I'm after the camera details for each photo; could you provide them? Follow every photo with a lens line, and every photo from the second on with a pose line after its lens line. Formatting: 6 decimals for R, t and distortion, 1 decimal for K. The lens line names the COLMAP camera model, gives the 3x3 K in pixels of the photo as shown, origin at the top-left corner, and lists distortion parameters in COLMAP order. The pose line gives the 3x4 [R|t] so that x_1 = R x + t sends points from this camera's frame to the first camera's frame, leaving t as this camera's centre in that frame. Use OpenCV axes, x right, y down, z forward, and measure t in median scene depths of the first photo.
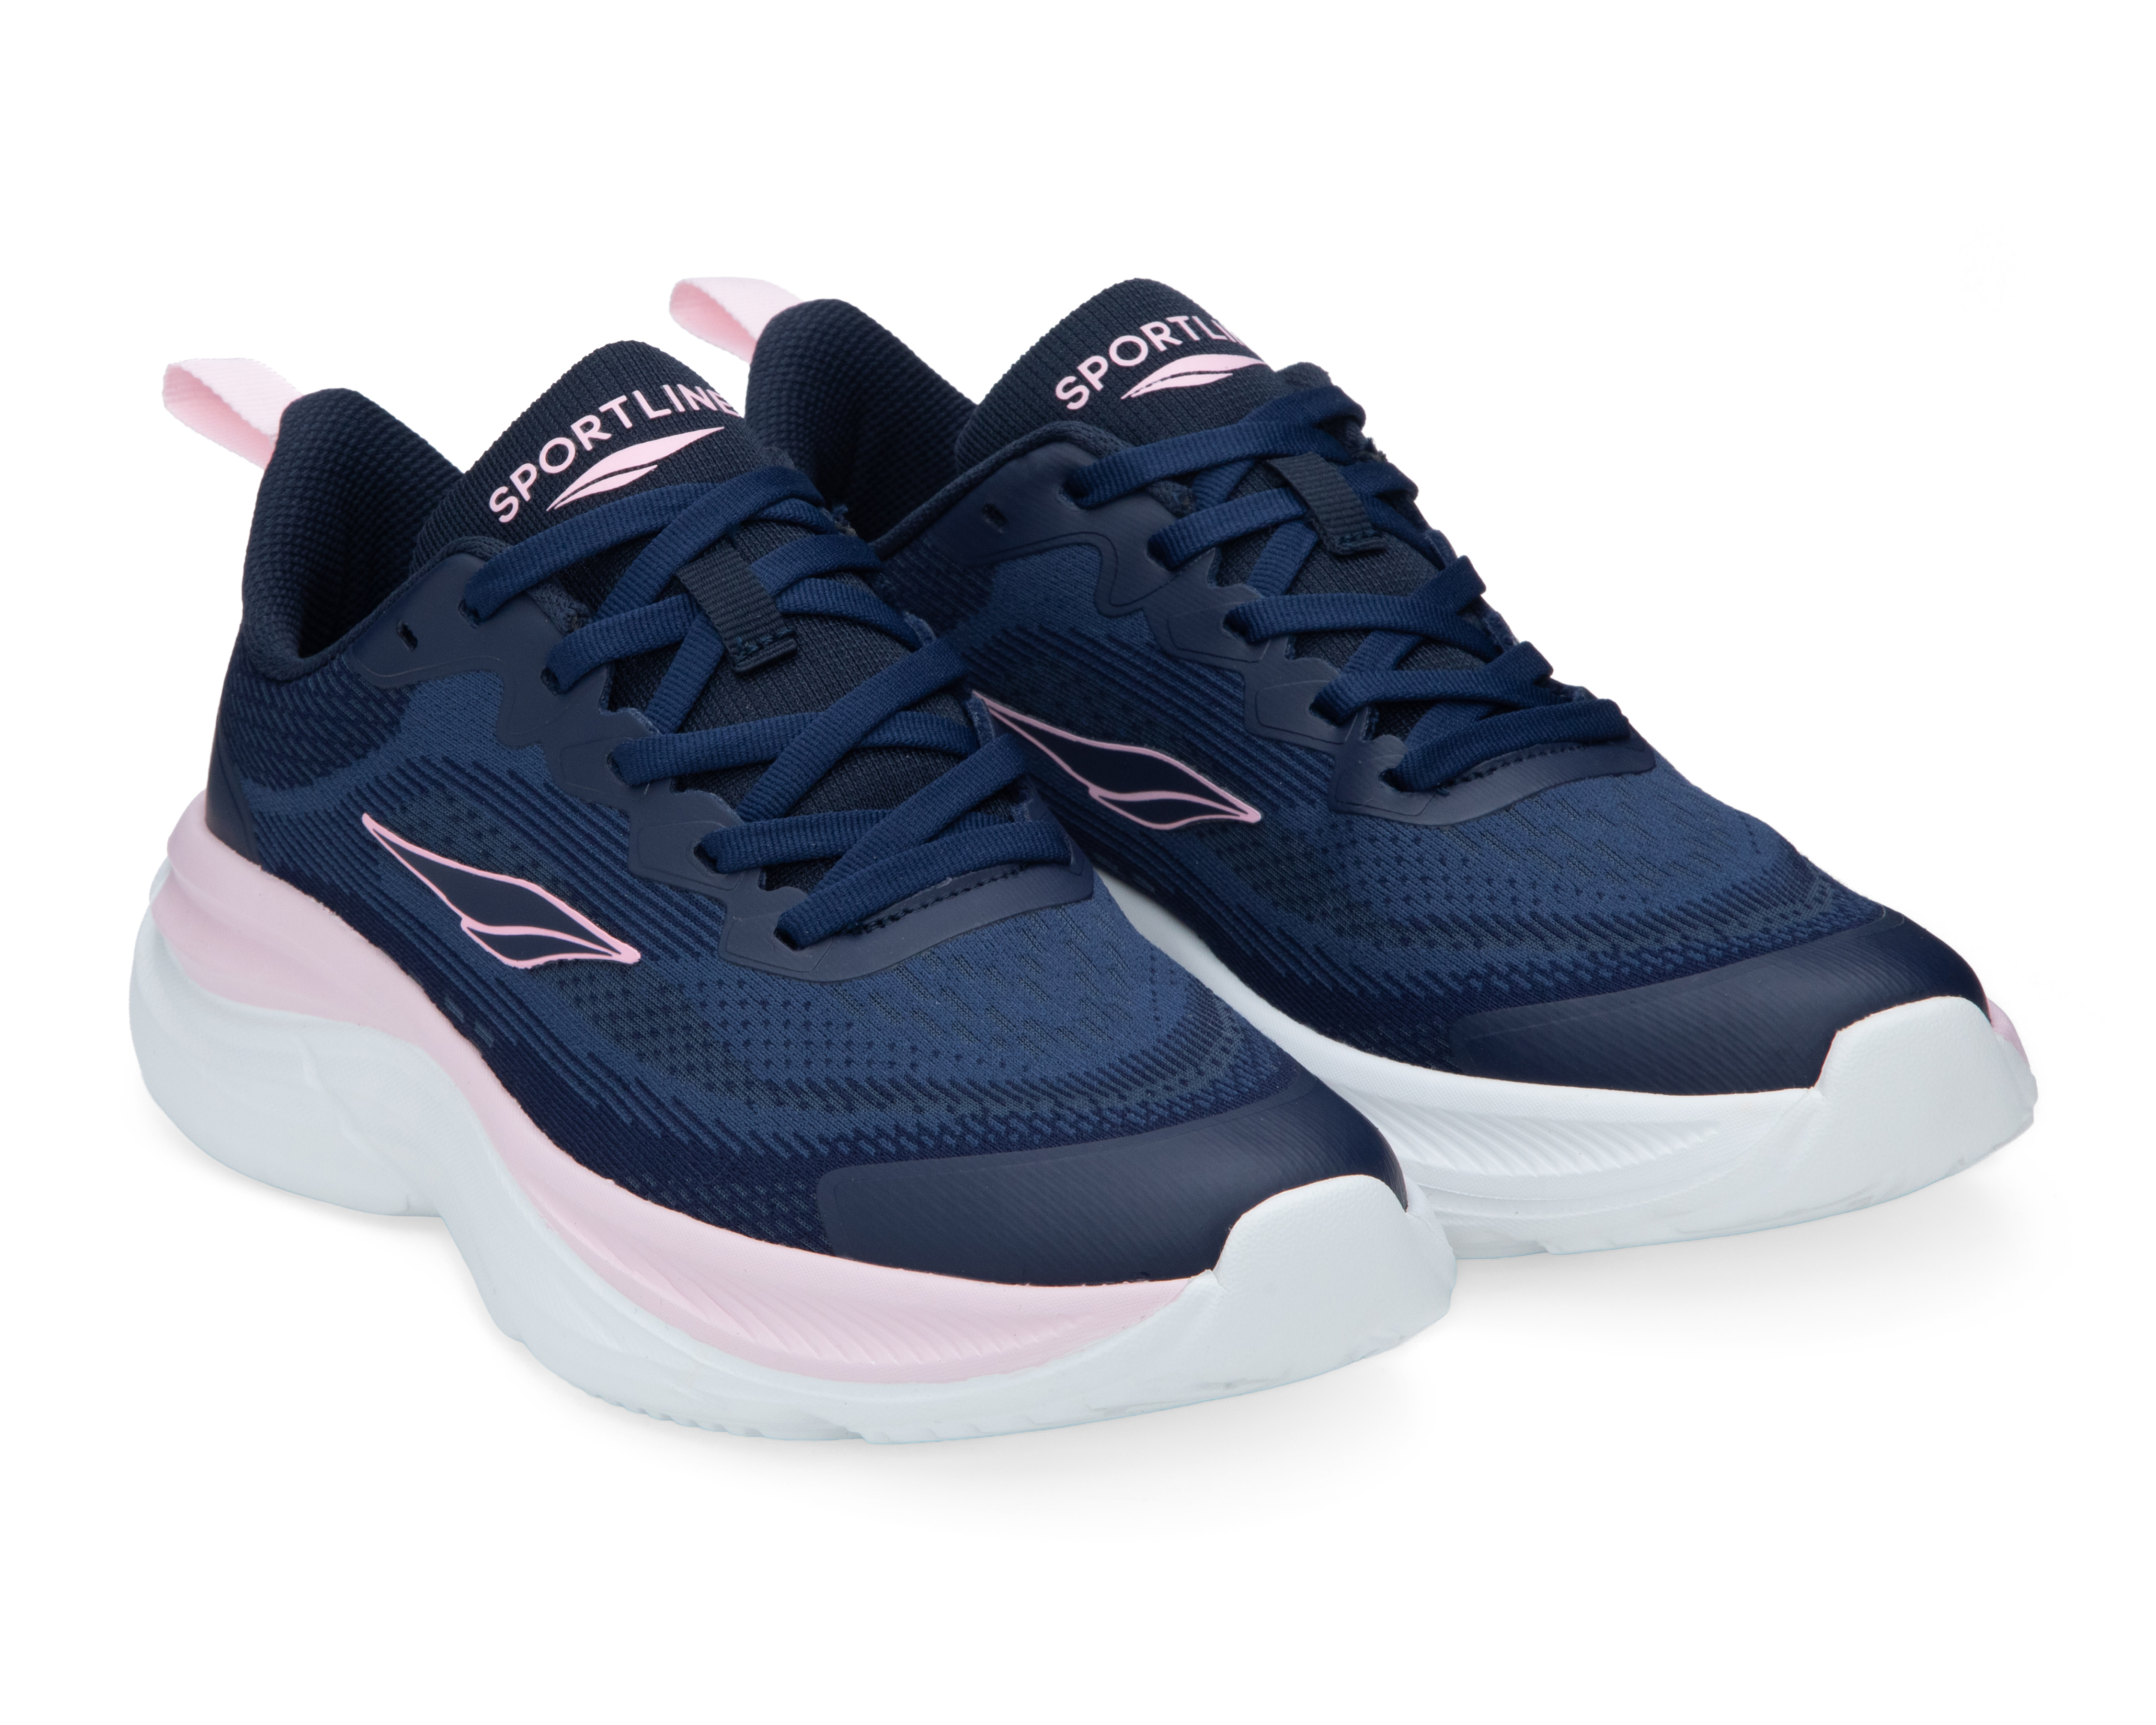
lens RADIAL K [[7893.5, 0, 1078.0], [0, 7893.5, 862.5], [0, 0, 1]] dist [0.107991, 4.379526]
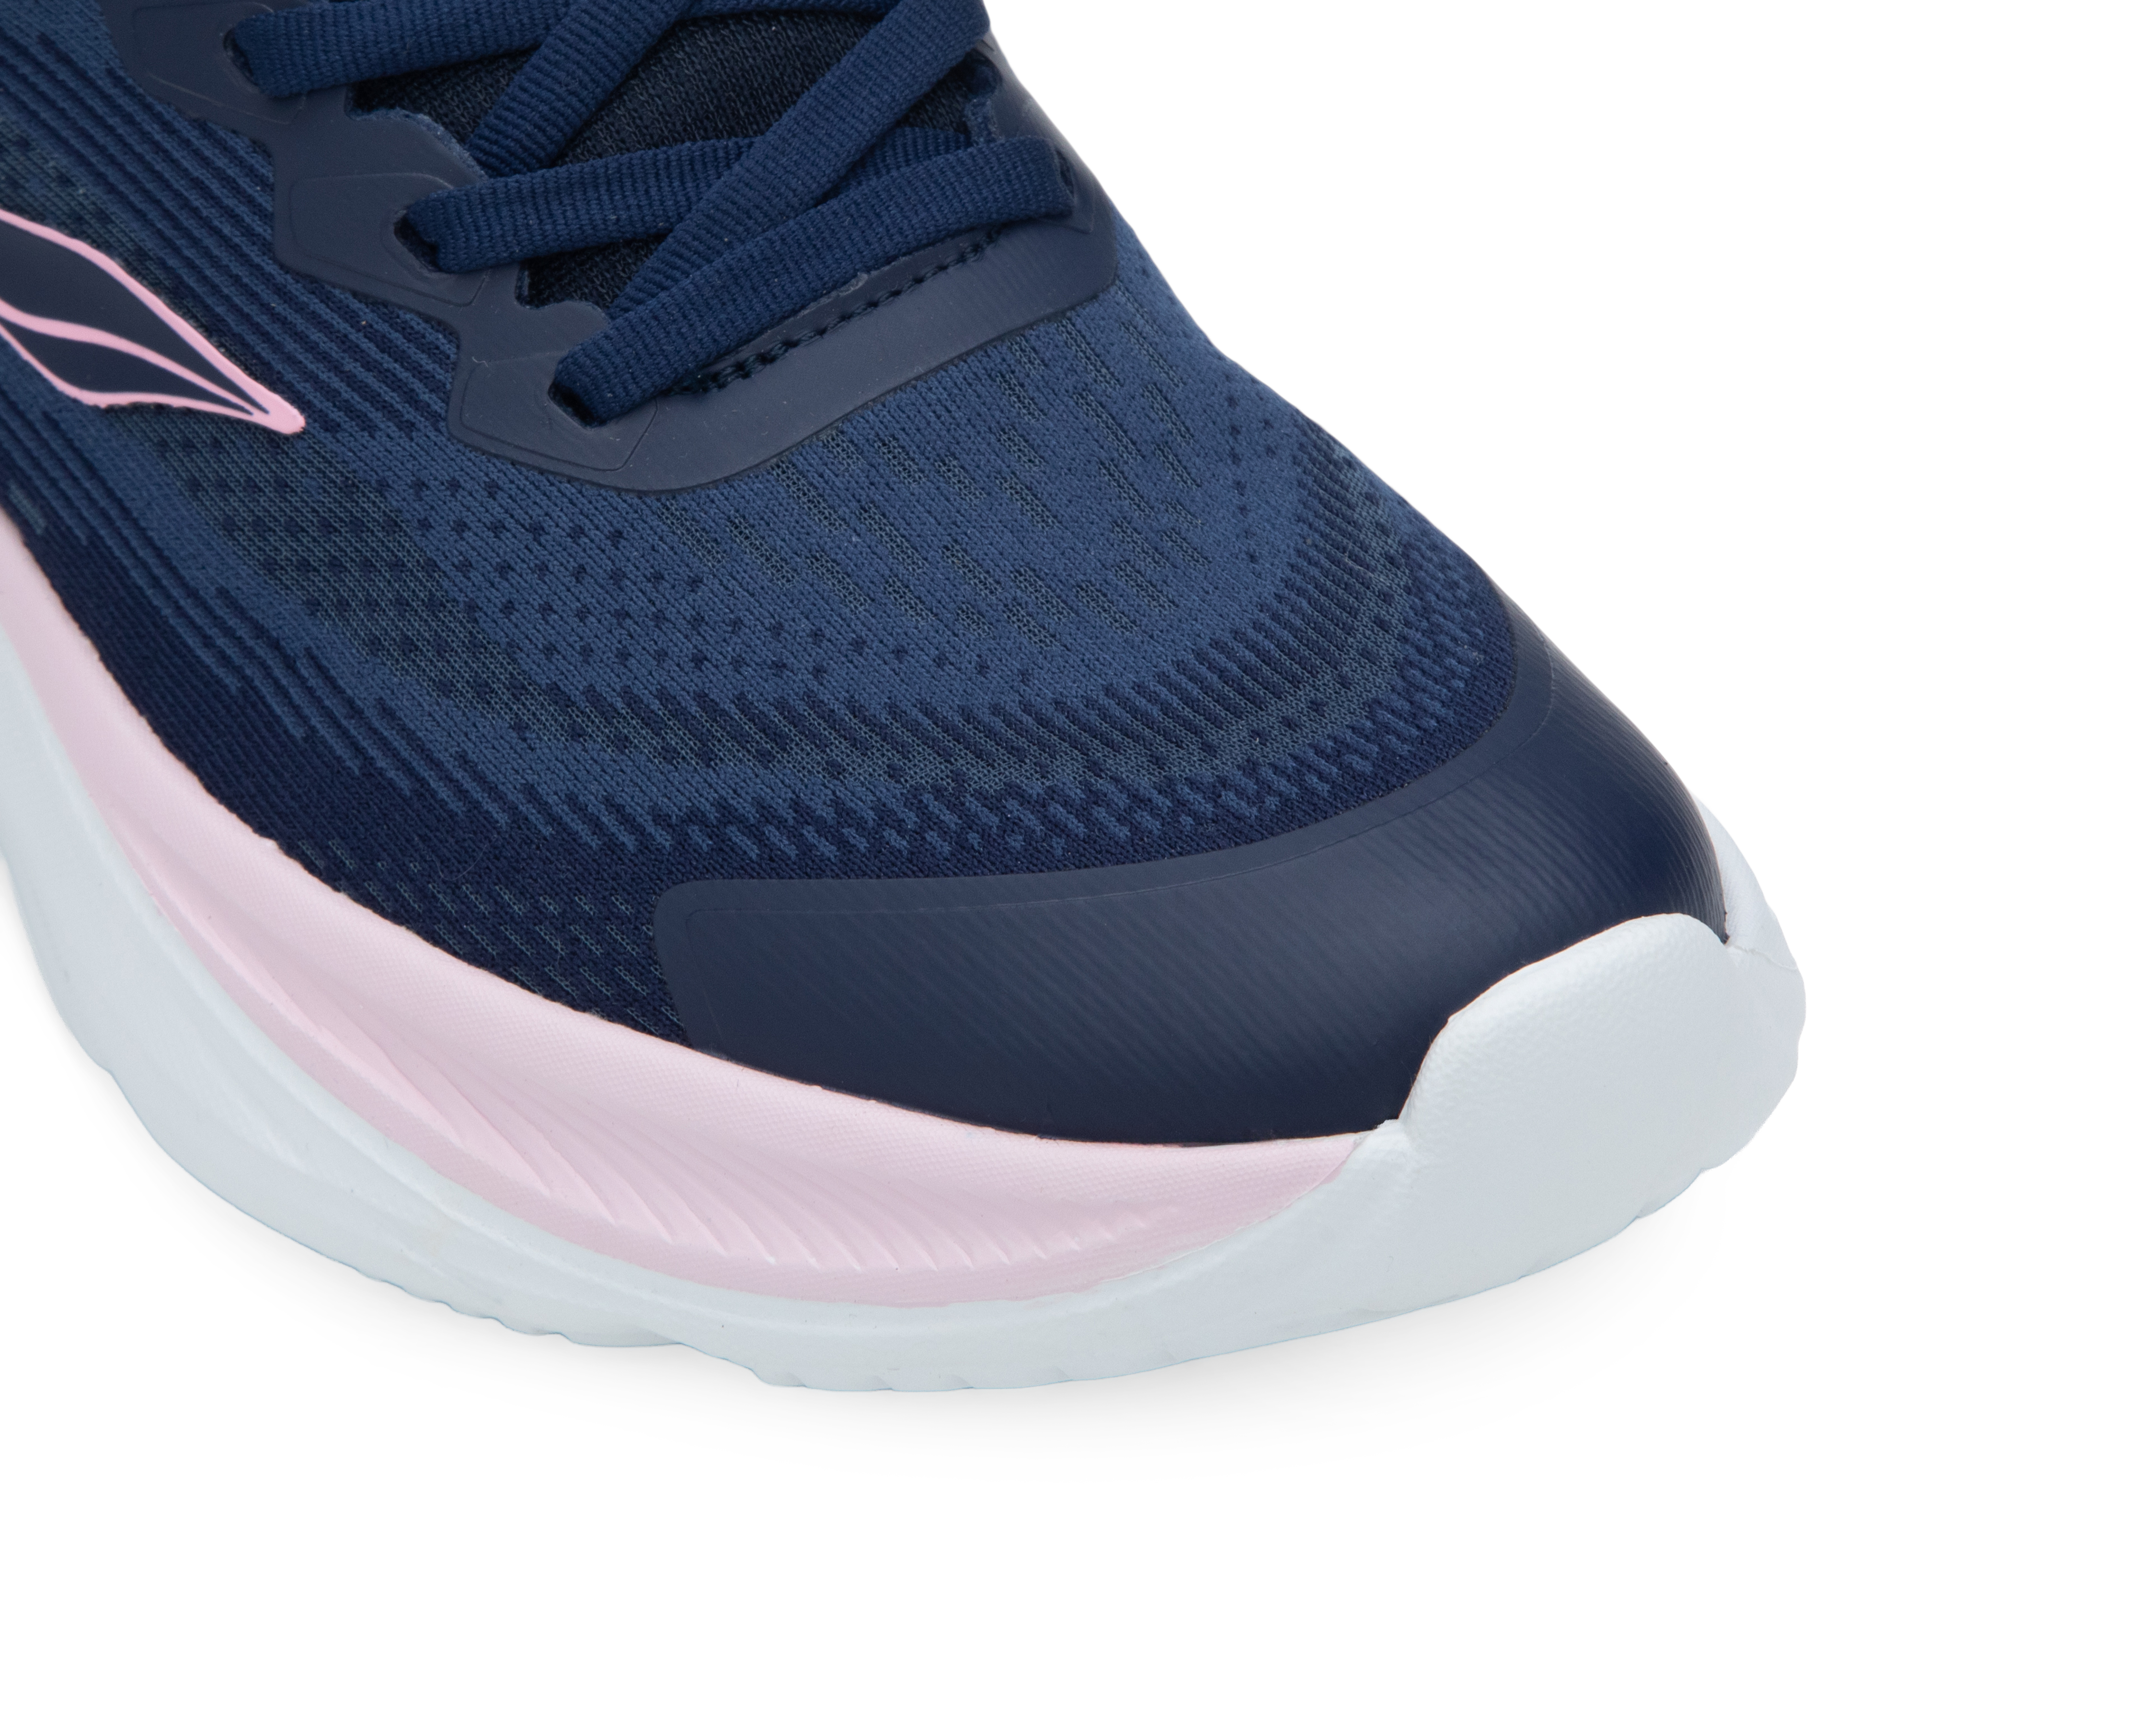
lens RADIAL K [[7893.5, 0, 1078.0], [0, 7893.5, 862.5], [0, 0, 1]] dist [0.107991, 4.379526]
pose [[0.998337, -0.029788, 0.049354, -0.029903], [0.015324, 0.962475, 0.270936, -0.108288], [-0.055573, -0.269729, 0.961331, 0.460736]]
